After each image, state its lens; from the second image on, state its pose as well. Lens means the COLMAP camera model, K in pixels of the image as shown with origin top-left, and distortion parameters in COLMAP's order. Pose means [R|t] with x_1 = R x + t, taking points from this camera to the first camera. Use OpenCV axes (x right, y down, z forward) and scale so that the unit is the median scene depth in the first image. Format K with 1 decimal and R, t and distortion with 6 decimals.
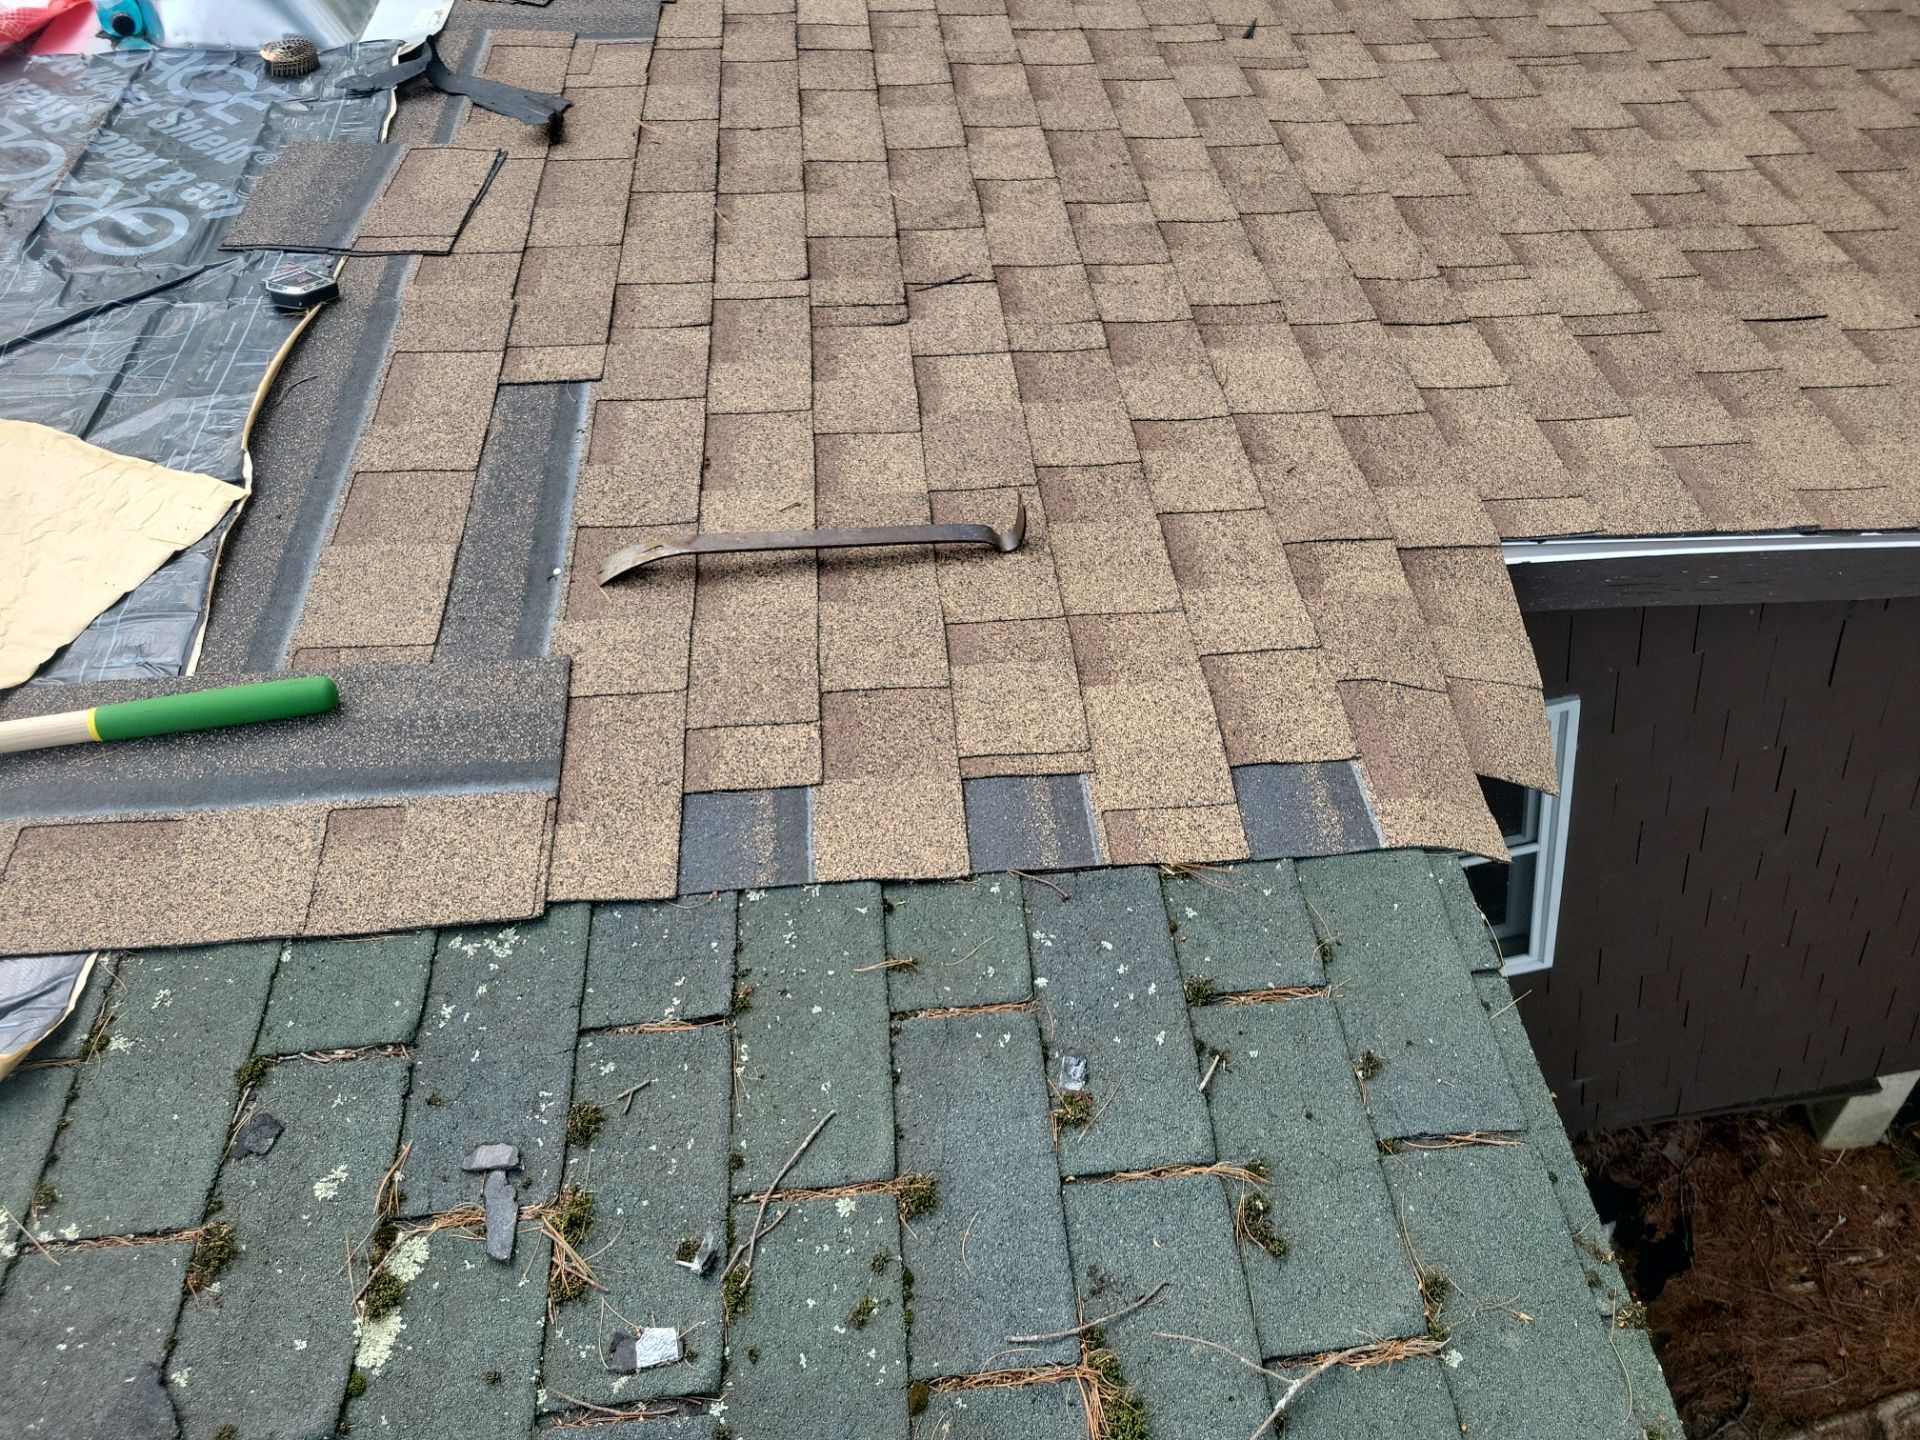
lens RADIAL K [[1463.2, 0, 976.8], [0, 1463.2, 715.1], [0, 0, 1]] dist [0.067098, -0.045951]
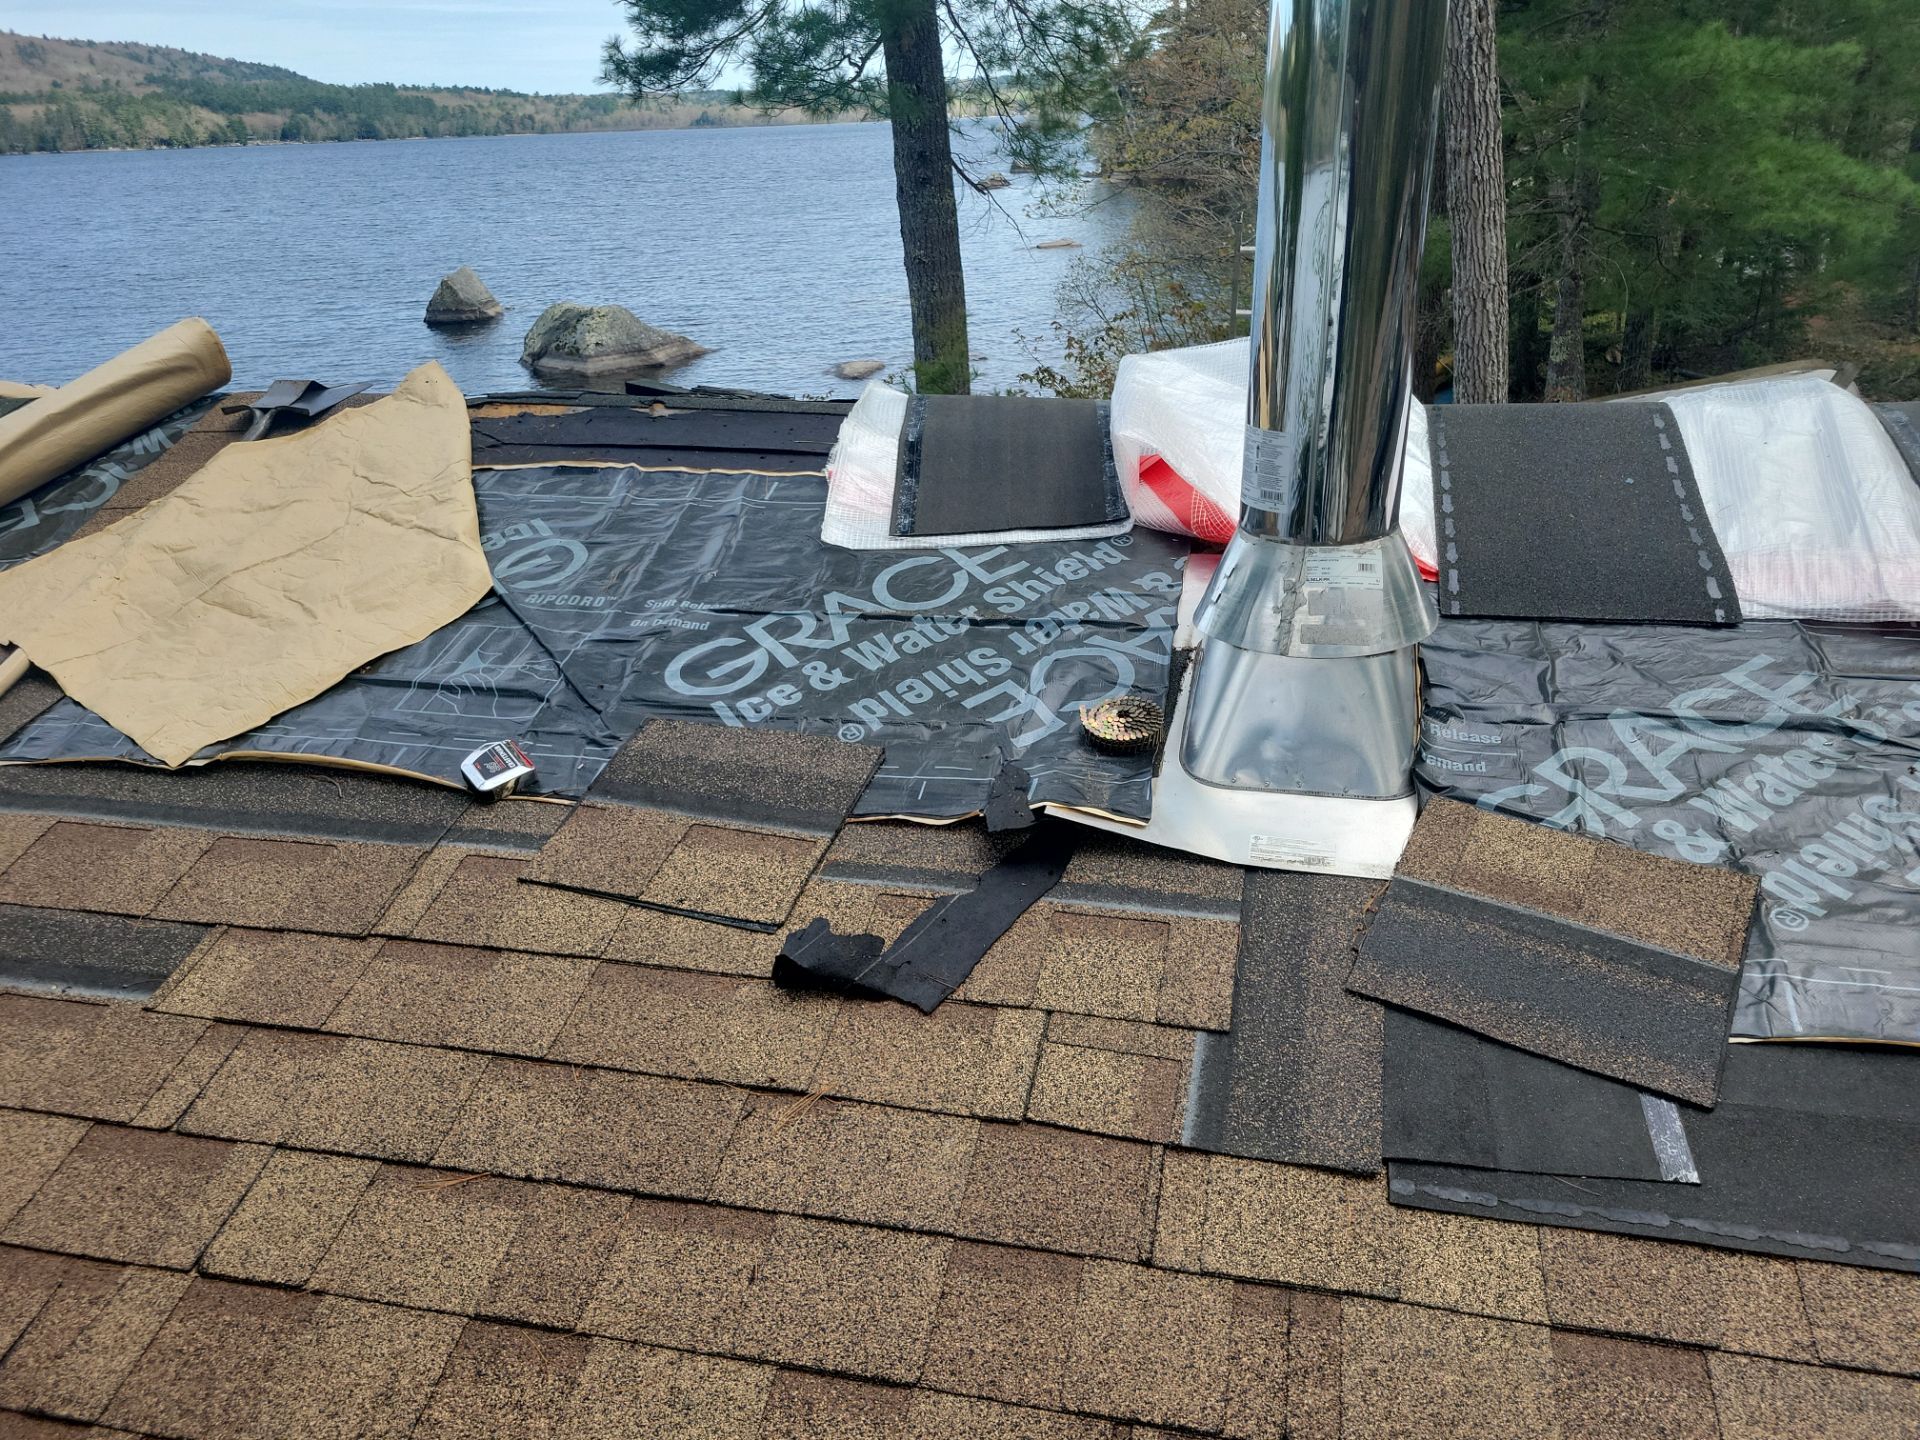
lens RADIAL K [[1449.6, 0, 960.0], [0, 1449.6, 720.0], [0, 0, 1]] dist [0.068654, -0.049397]
pose [[-0.304291, 0.579074, -0.756360, 0.121017], [-0.623014, 0.479665, 0.617879, -0.948779], [0.720597, 0.659238, 0.214814, 0.891876]]
